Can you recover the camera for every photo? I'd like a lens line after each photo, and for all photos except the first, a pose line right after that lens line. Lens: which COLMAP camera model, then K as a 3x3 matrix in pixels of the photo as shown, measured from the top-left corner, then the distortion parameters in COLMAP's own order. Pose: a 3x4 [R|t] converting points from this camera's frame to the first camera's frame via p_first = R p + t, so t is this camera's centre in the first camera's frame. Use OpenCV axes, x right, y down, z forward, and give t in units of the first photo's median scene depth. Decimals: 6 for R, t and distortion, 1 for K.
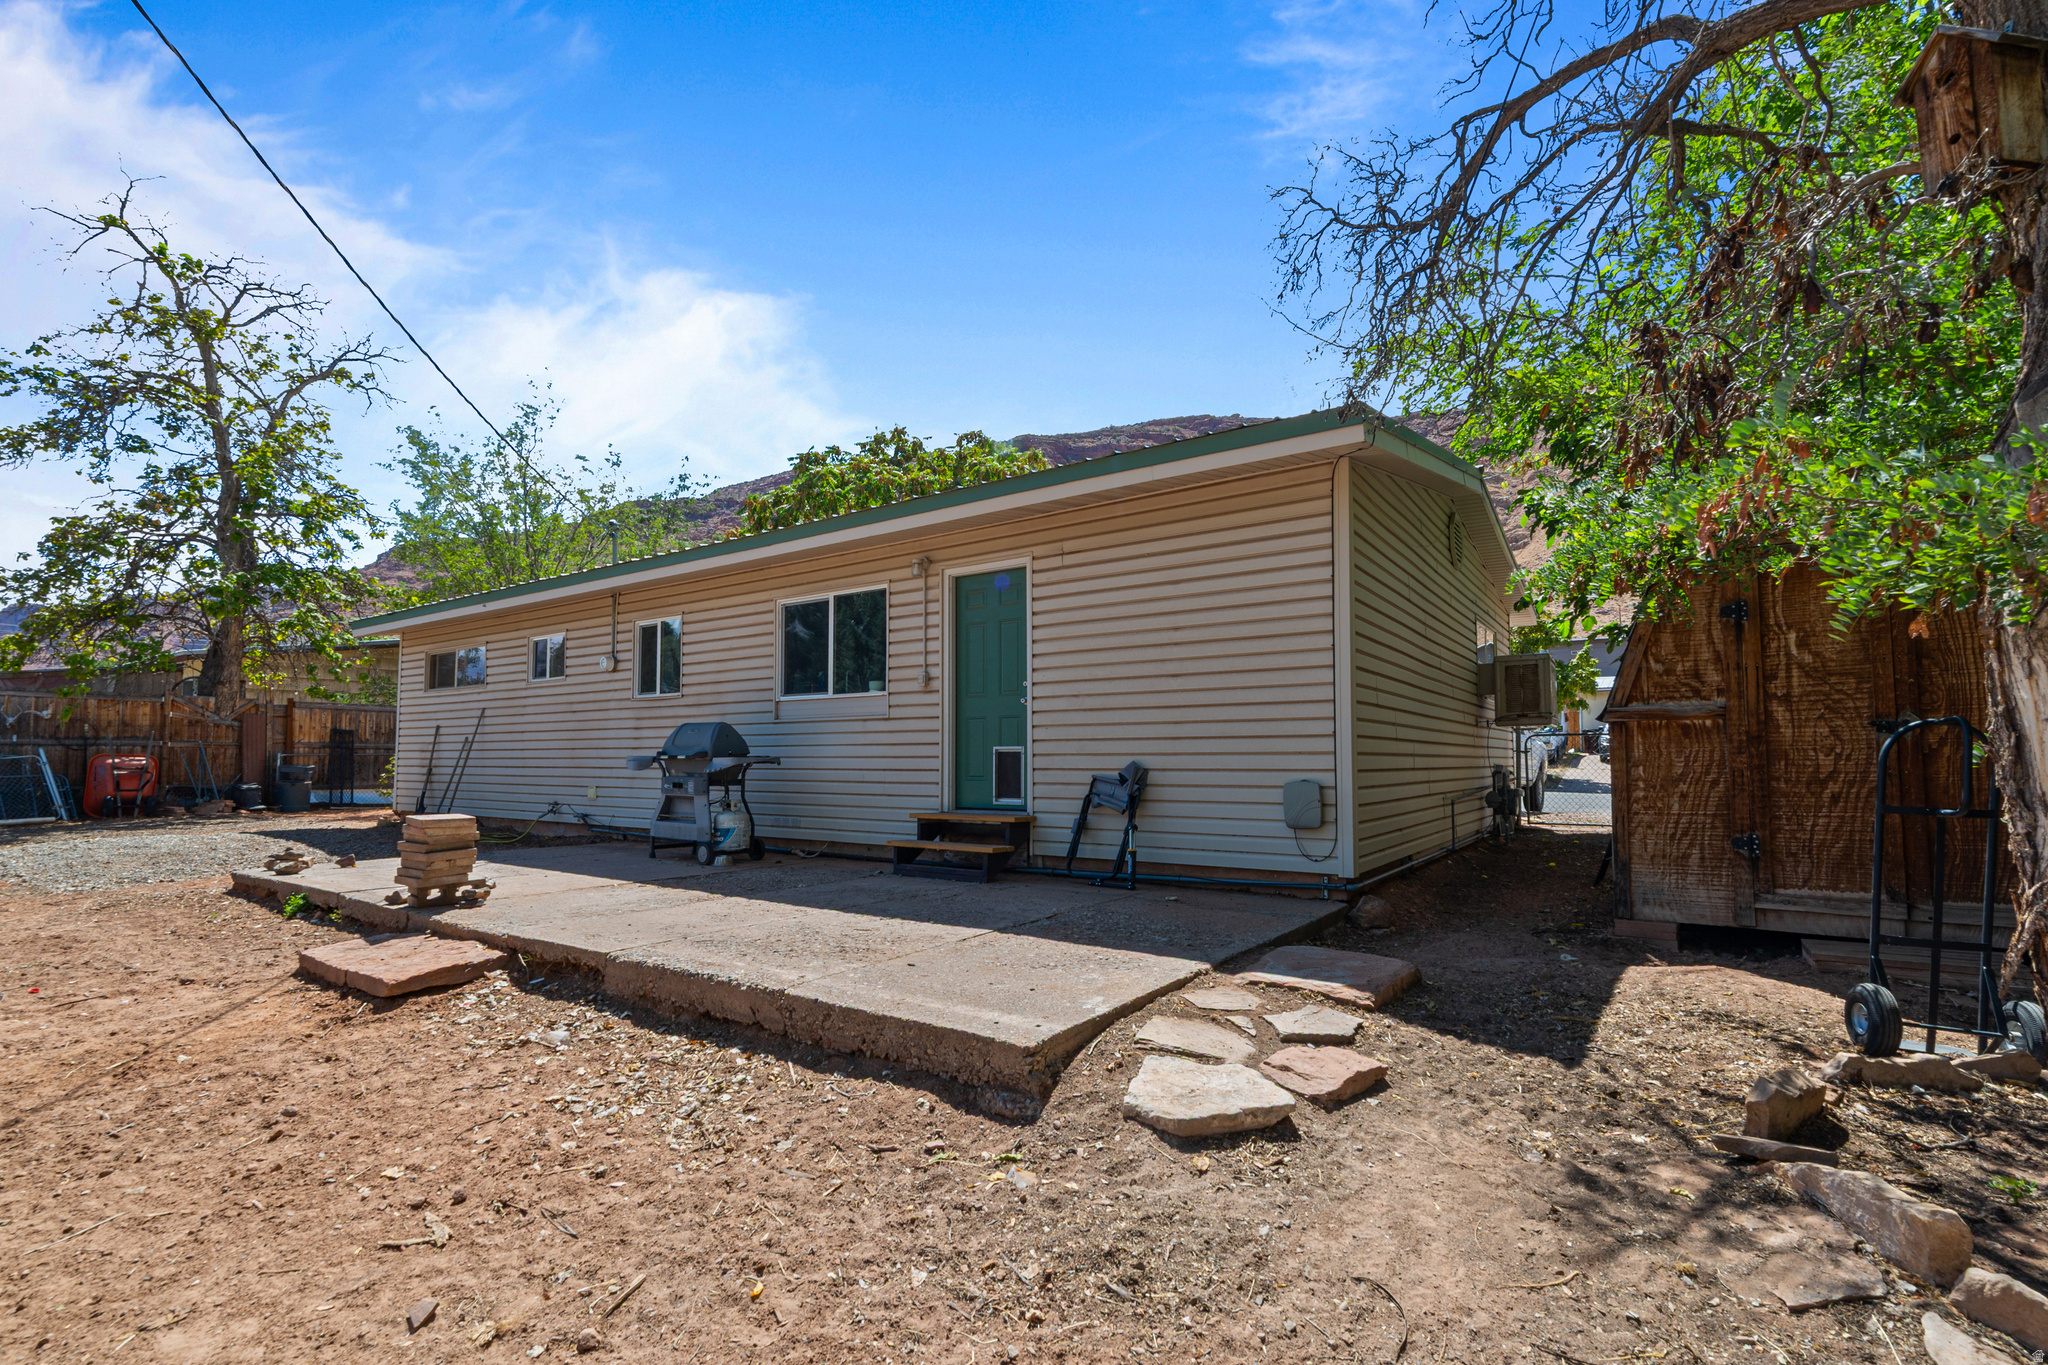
lens RADIAL K [[788.7, 0, 1016.5], [0, 788.7, 675.4], [0, 0, 1]] dist [0.002712, 0.000422]
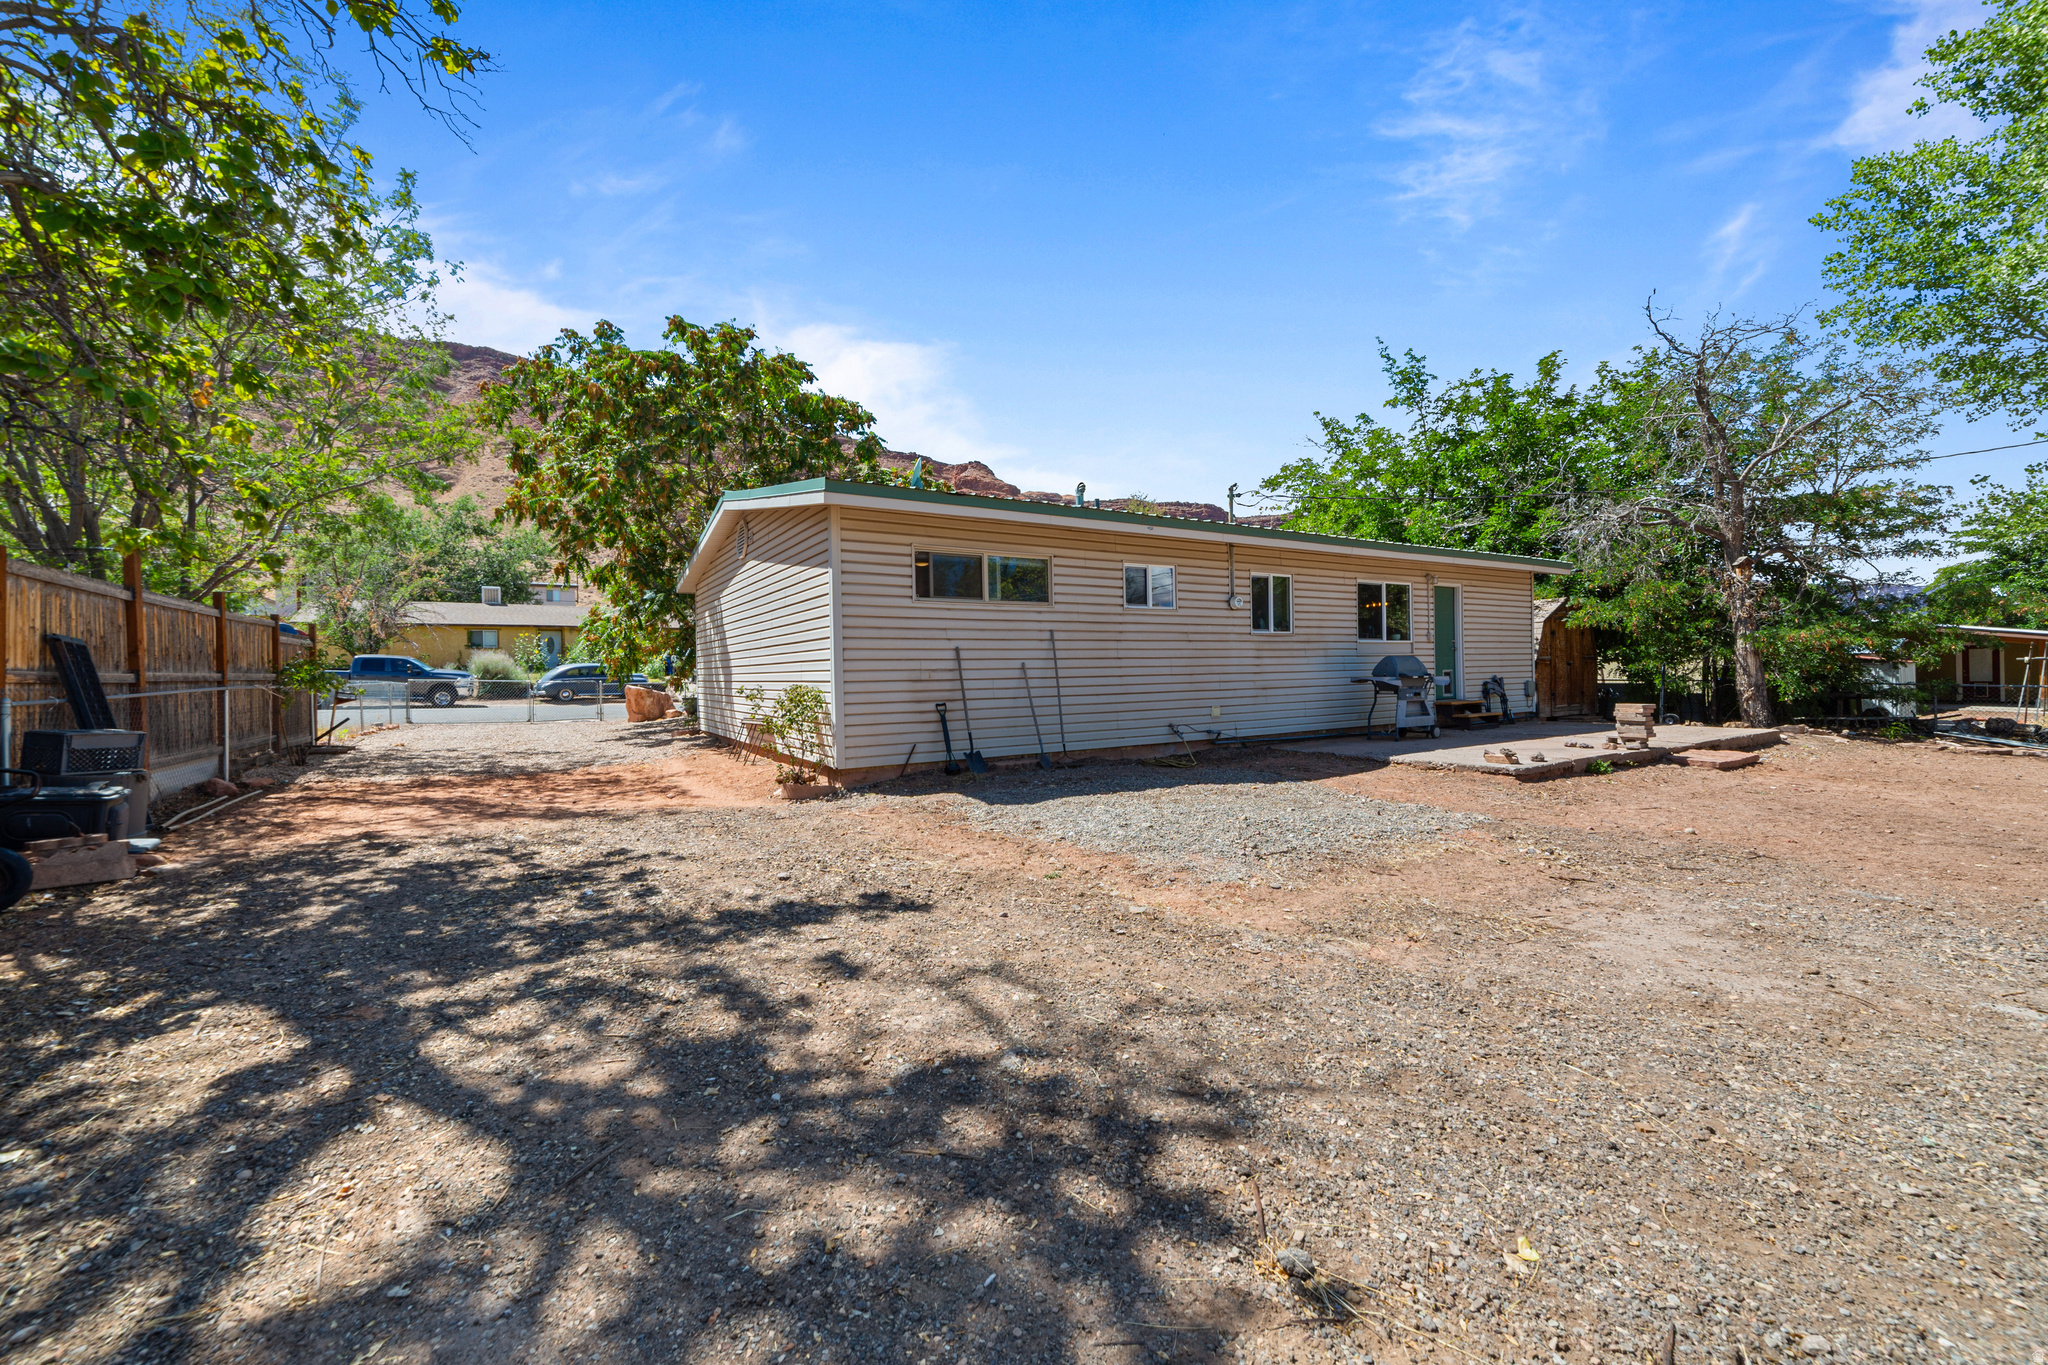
lens RADIAL K [[788.7, 0, 1016.5], [0, 788.7, 675.4], [0, 0, 1]] dist [0.002712, 0.000422]
pose [[0.459860, -0.010357, 0.887931, -2.128530], [-0.074165, 0.995990, 0.050027, 0.073004], [-0.884889, -0.088858, 0.457248, 0.904167]]
